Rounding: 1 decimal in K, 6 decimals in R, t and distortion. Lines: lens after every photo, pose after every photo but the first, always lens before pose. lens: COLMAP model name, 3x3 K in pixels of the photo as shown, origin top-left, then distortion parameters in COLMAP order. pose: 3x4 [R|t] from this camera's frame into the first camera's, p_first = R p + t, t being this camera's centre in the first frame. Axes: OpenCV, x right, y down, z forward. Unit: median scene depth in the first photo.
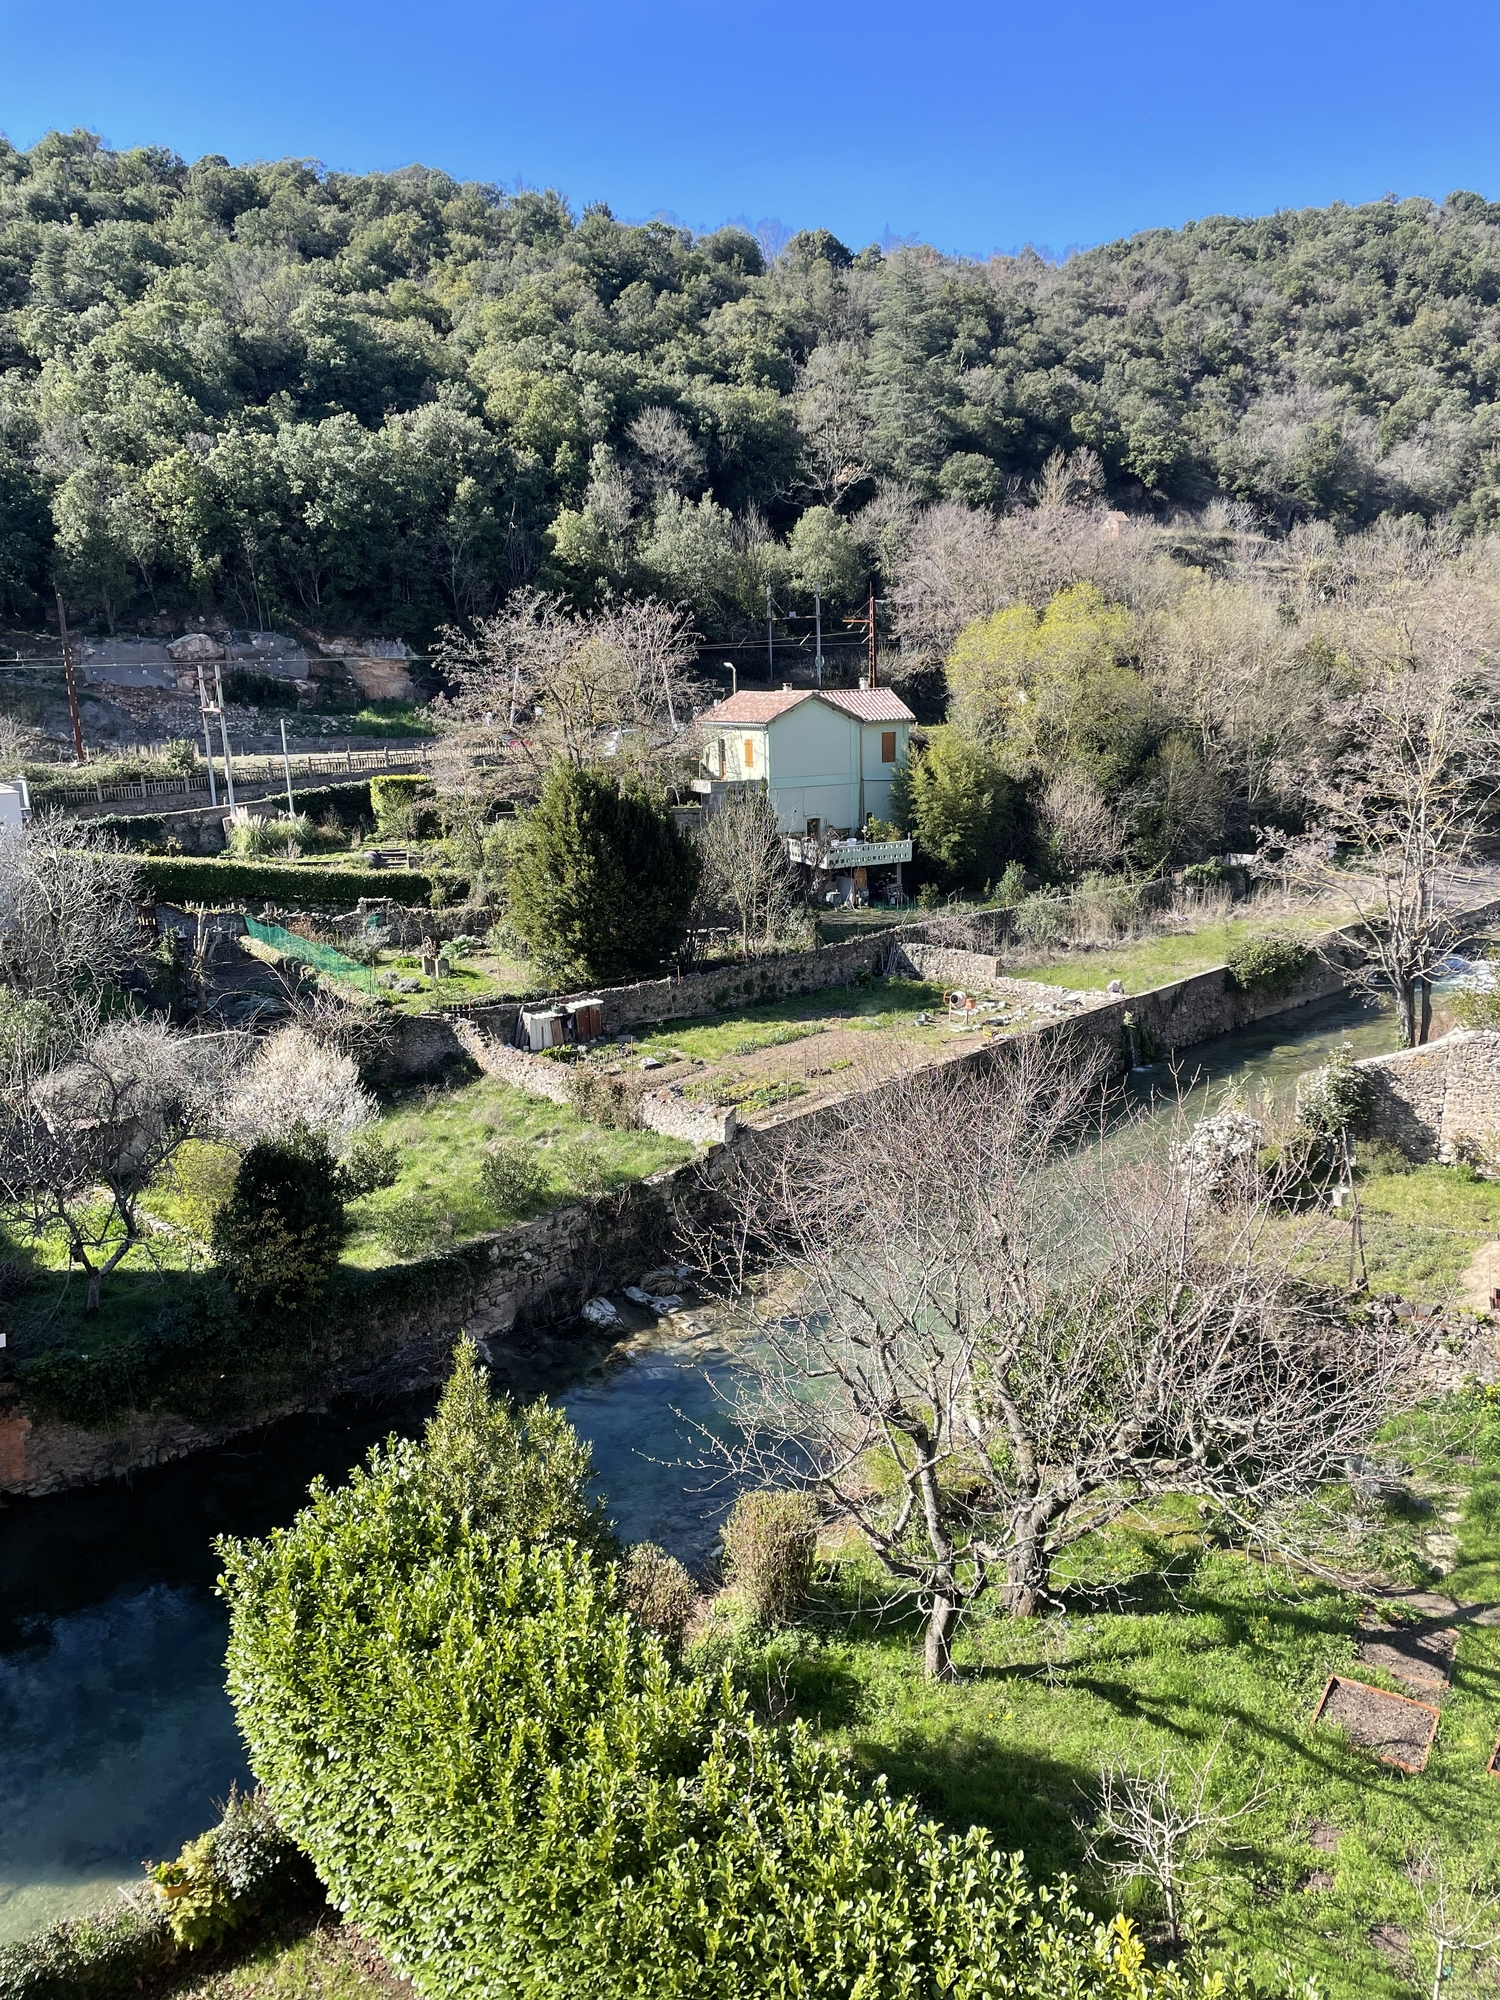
lens RADIAL K [[1532.9, 0, 752.9], [0, 1532.9, 1017.4], [0, 0, 1]] dist [0.063786, -0.063074]
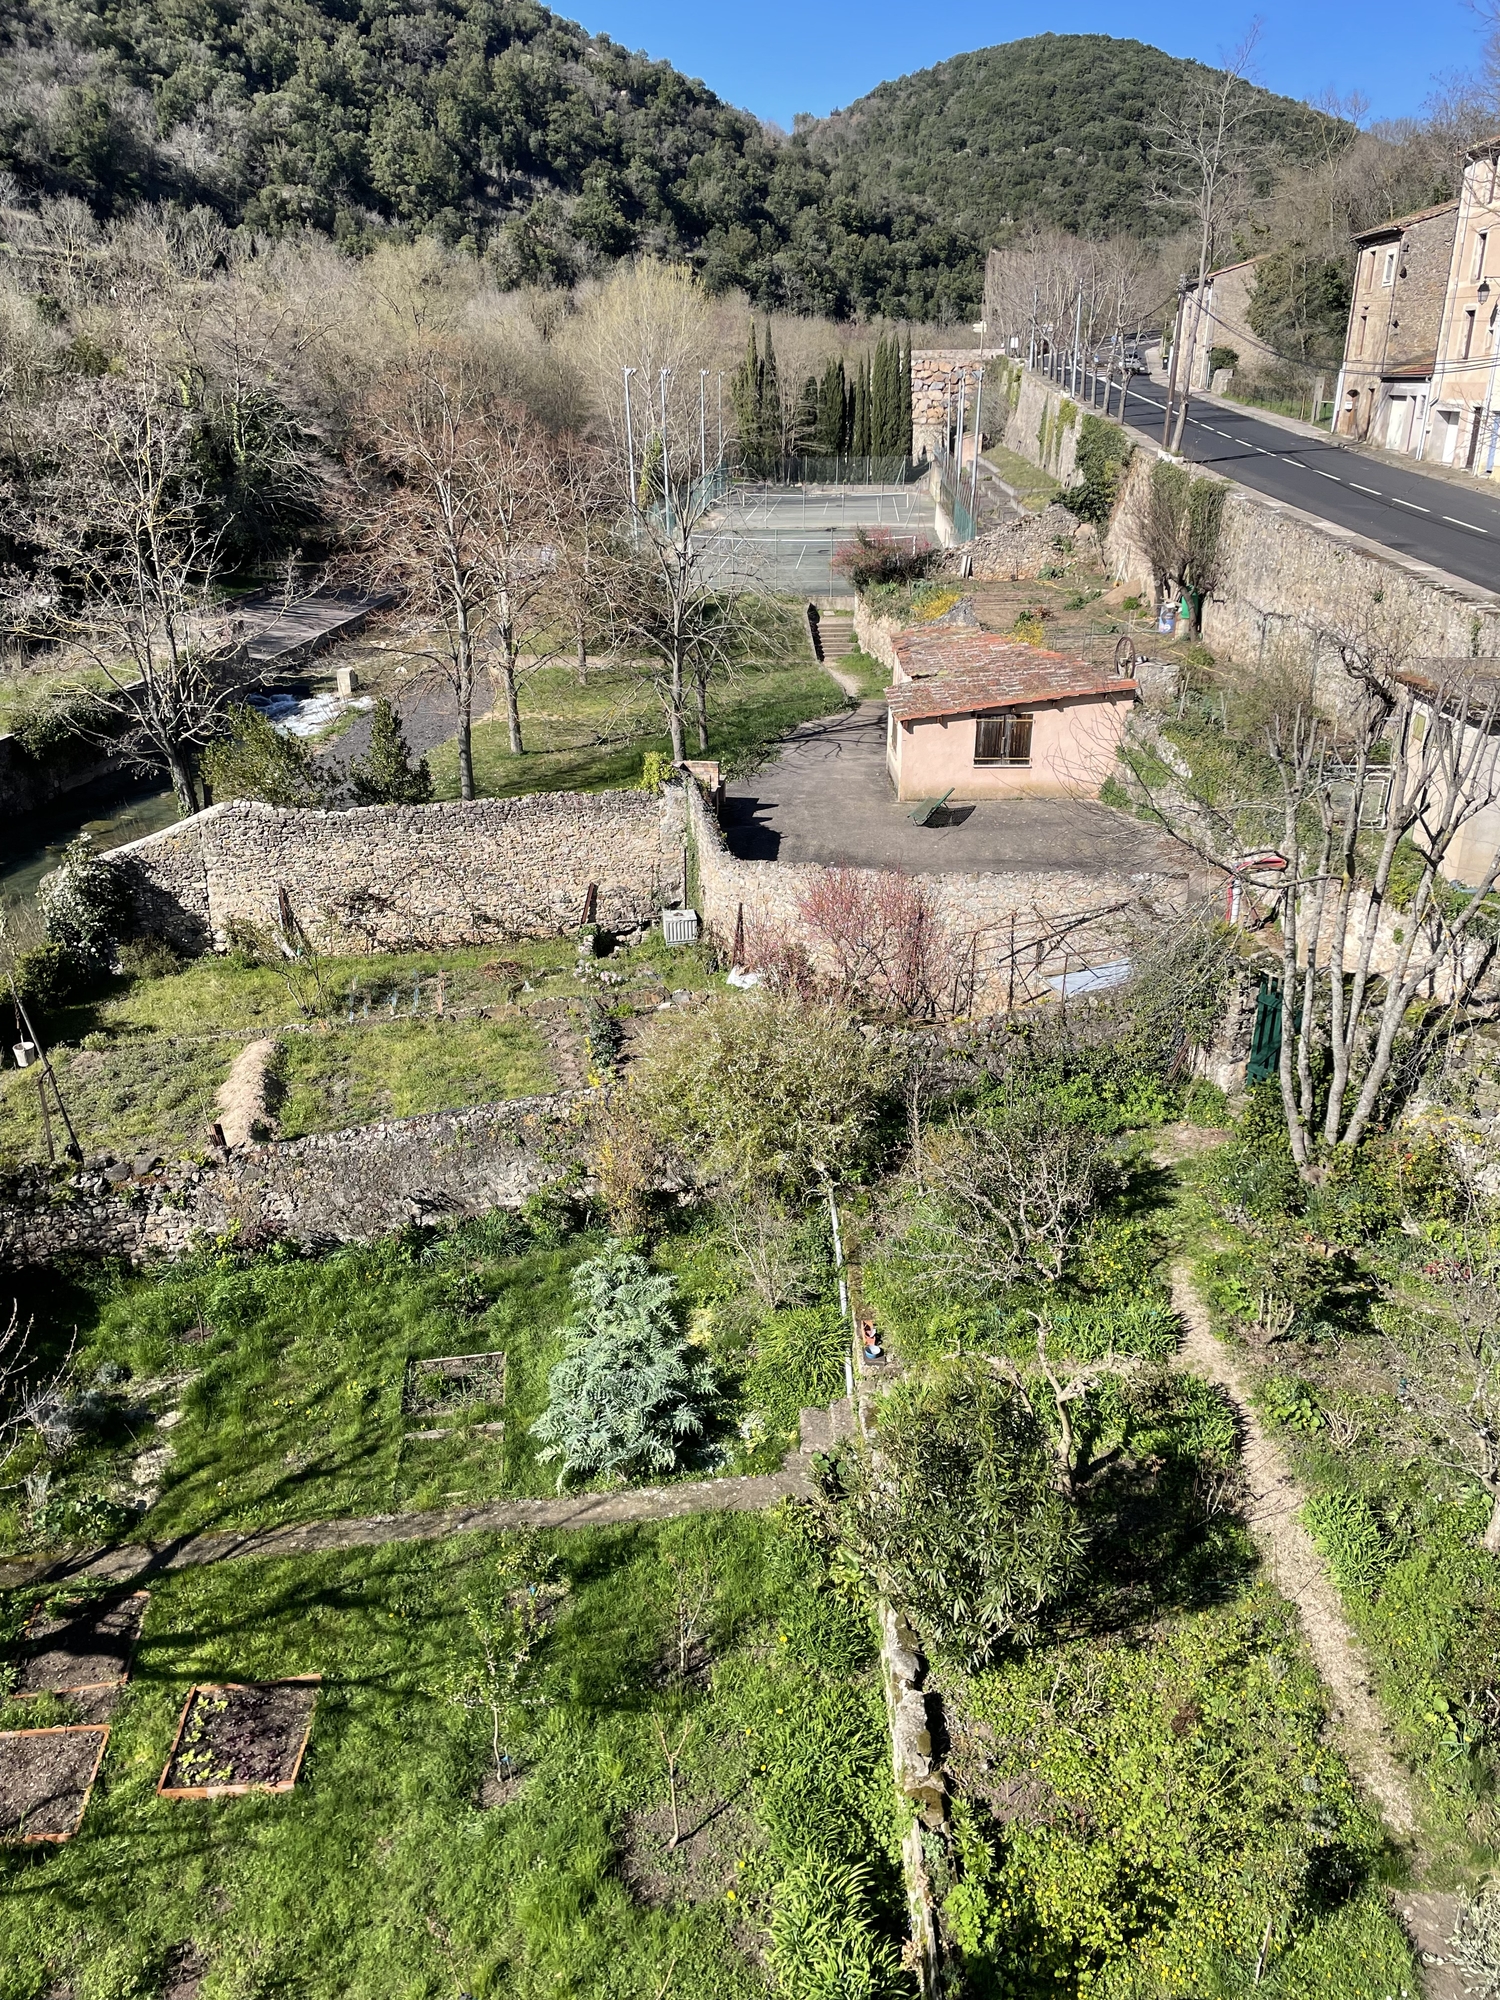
lens RADIAL K [[1532.9, 0, 759.5], [0, 1532.9, 1004.5], [0, 0, 1]] dist [0.063786, -0.063074]
pose [[0.775409, -0.211126, 0.595119, 0.117059], [0.112722, 0.973592, 0.198524, -0.016358], [-0.621317, -0.086854, 0.778731, 0.074397]]
